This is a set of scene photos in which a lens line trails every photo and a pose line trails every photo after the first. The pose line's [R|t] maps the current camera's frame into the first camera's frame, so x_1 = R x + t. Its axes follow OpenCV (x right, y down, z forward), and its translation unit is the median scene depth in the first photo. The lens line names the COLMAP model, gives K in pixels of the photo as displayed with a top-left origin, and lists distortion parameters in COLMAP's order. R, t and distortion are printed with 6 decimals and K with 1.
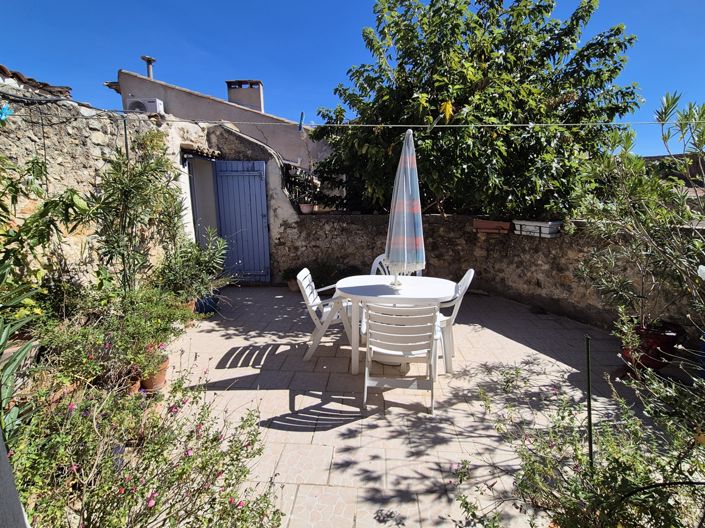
lens RADIAL K [[285.0, 0, 342.4], [0, 285.0, 263.4], [0, 0, 1]] dist [-0.000440, -0.000011]
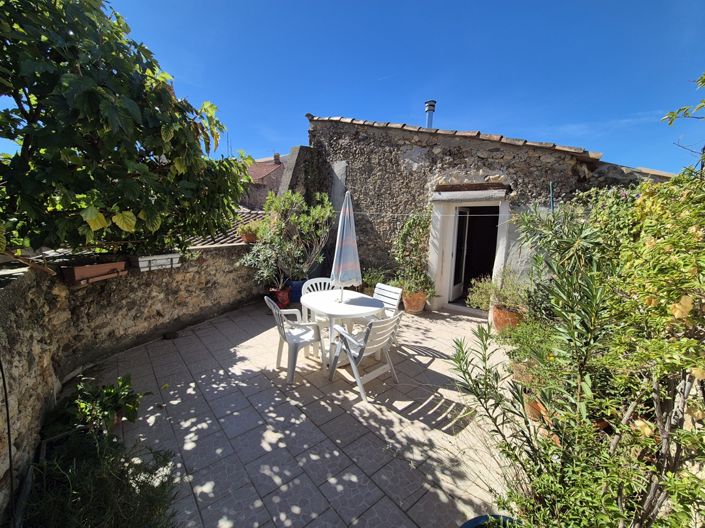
lens RADIAL K [[285.0, 0, 342.4], [0, 285.0, 263.4], [0, 0, 1]] dist [-0.000440, -0.000011]
pose [[-0.647046, -0.114592, 0.753790, -0.697345], [0.157421, 0.947261, 0.279133, -0.400700], [-0.746022, 0.299275, -0.594883, 1.499483]]
